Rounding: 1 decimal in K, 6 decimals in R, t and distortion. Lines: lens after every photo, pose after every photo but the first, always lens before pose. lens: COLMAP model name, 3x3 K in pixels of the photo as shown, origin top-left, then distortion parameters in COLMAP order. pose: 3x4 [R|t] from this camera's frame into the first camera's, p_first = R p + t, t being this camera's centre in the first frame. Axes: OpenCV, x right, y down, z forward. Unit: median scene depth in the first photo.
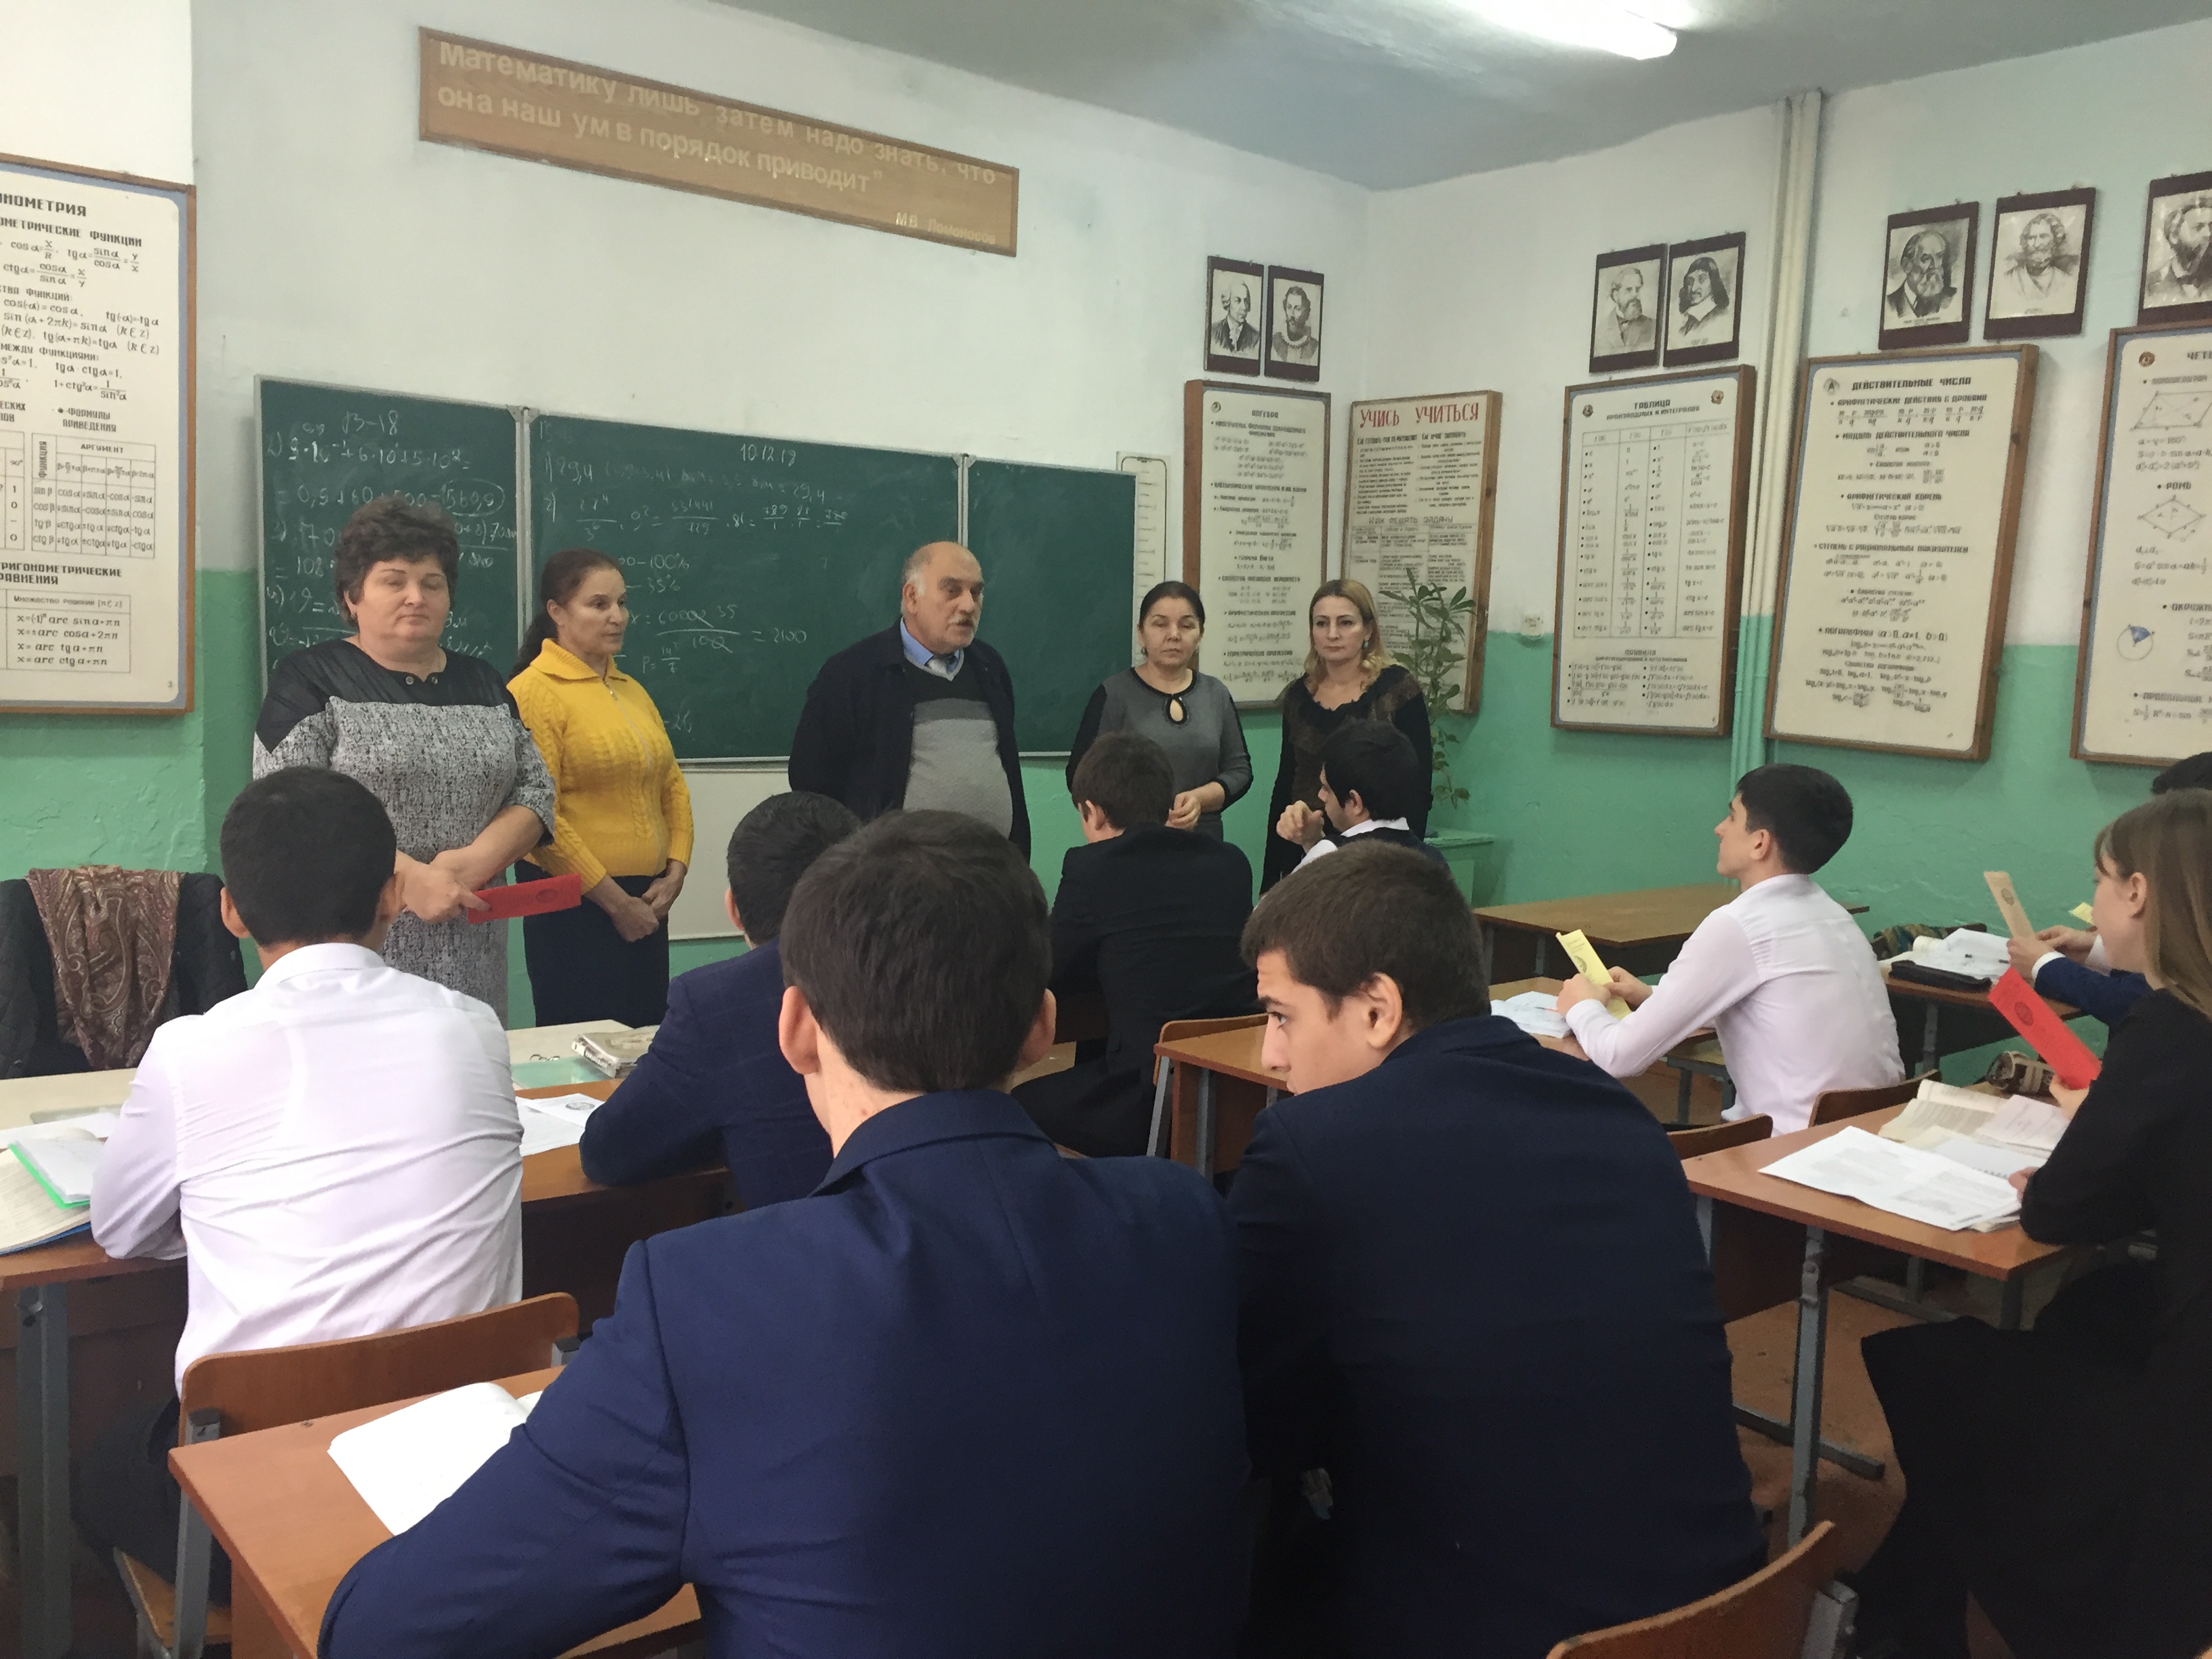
lens RADIAL K [[1887.6, 0, 1098.8], [0, 1887.6, 819.7], [0, 0, 1]] dist [0.101722, -0.136946]
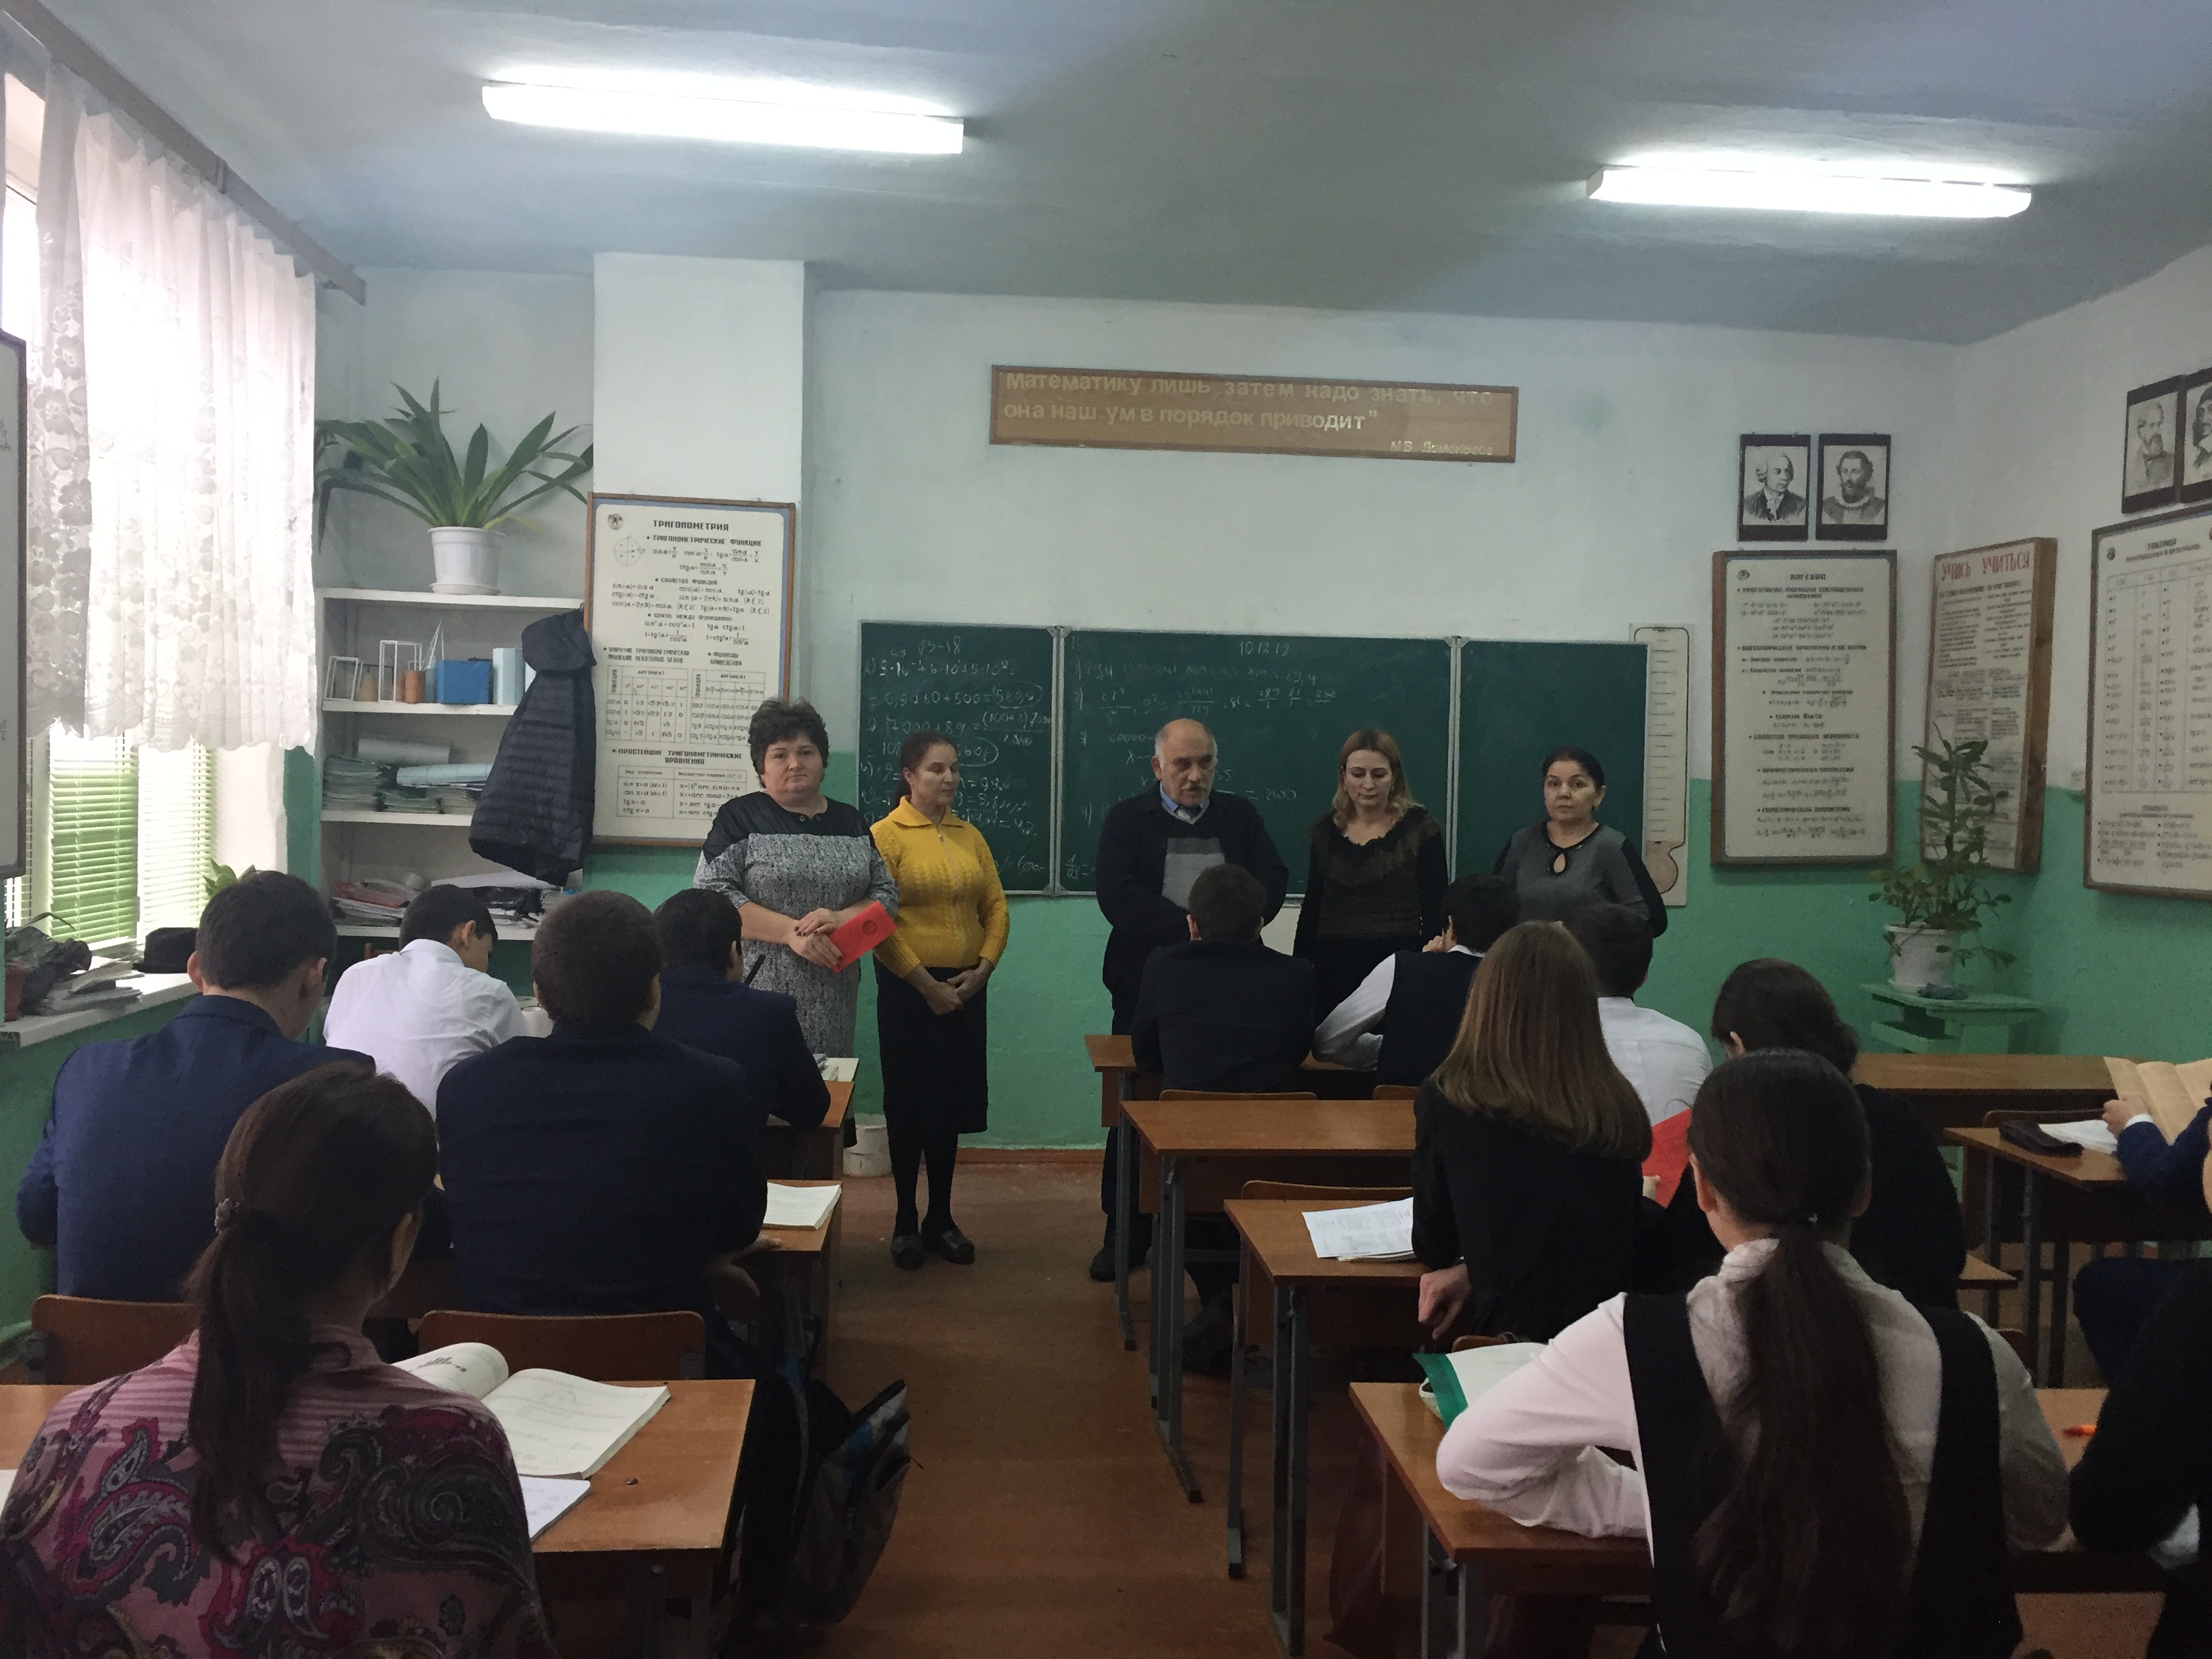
lens RADIAL K [[1897.3, 0, 1114.0], [0, 1897.3, 827.3], [0, 0, 1]] dist [0.102721, -0.140878]
pose [[0.825847, 0.004108, -0.563879, 0.403938], [-0.051384, 0.996362, -0.067996, 0.011277], [0.561548, 0.085128, 0.823054, -0.055170]]
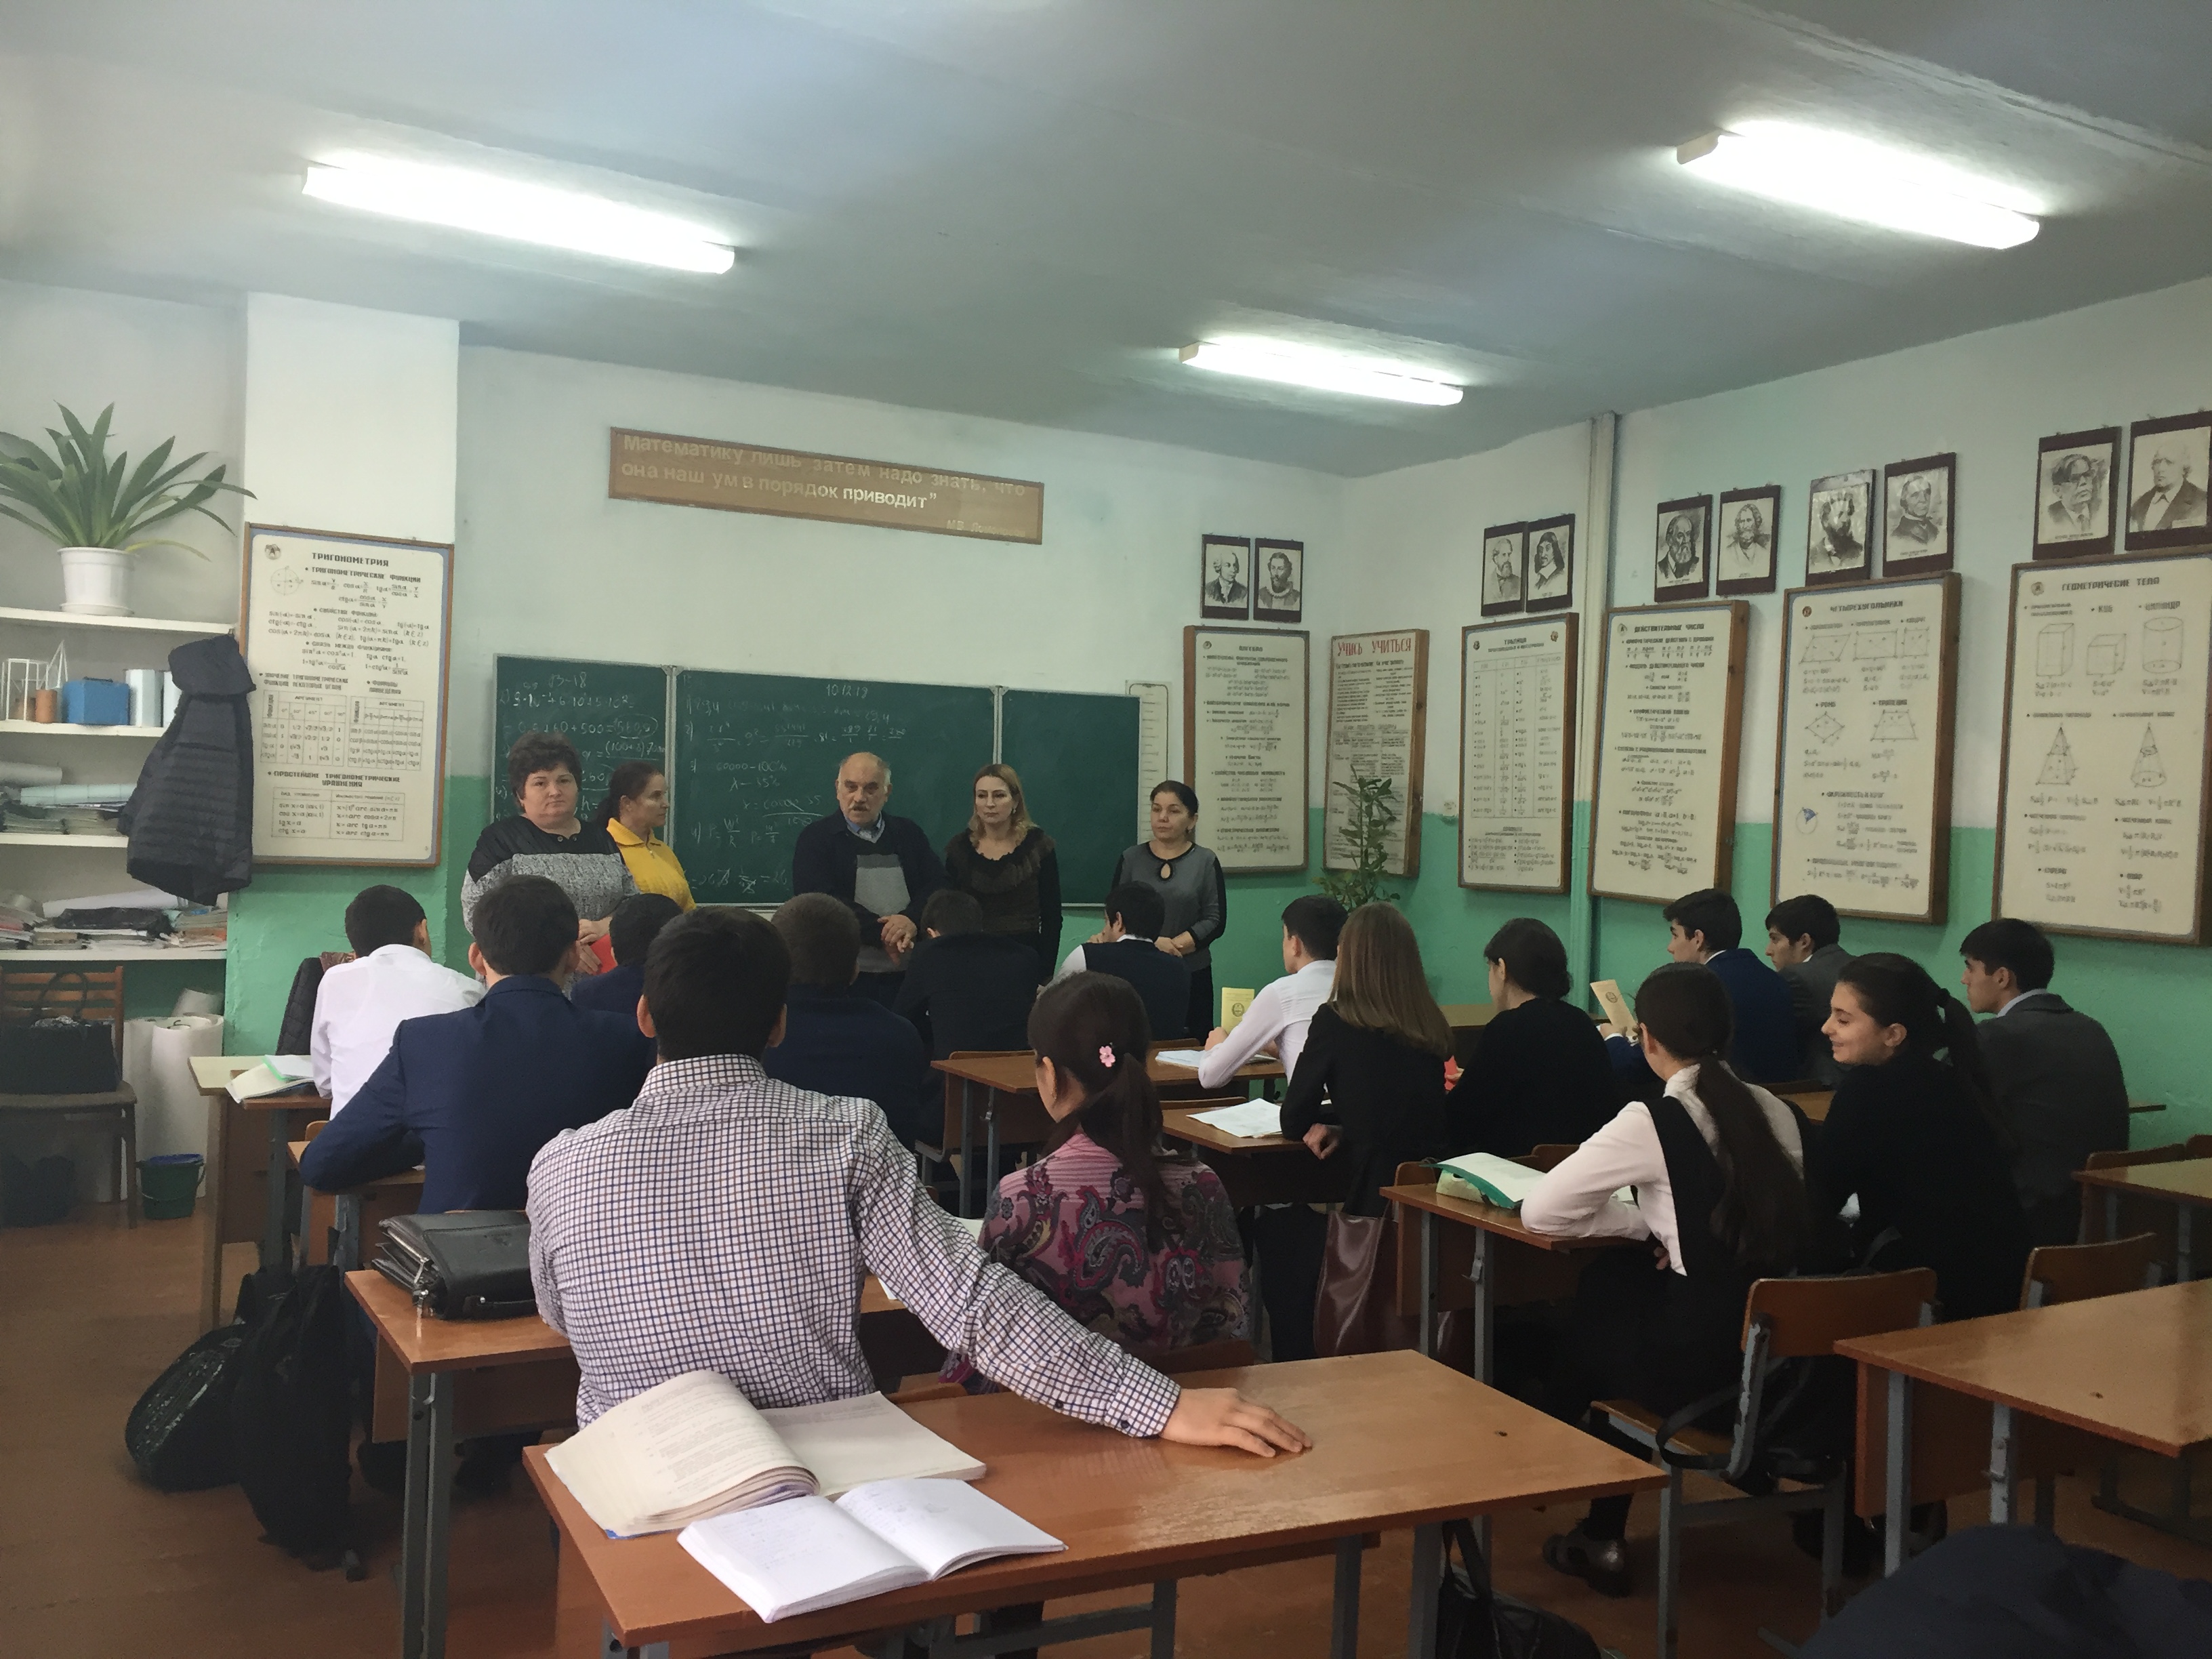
lens RADIAL K [[1875.9, 0, 1106.0], [0, 1875.9, 829.5], [0, 0, 1]] dist [0.057513, 0.007855]
pose [[0.983415, -0.001304, -0.181368, 0.249837], [-0.015566, 0.995678, -0.091561, 0.034451], [0.180703, 0.092865, 0.979144, -0.308145]]
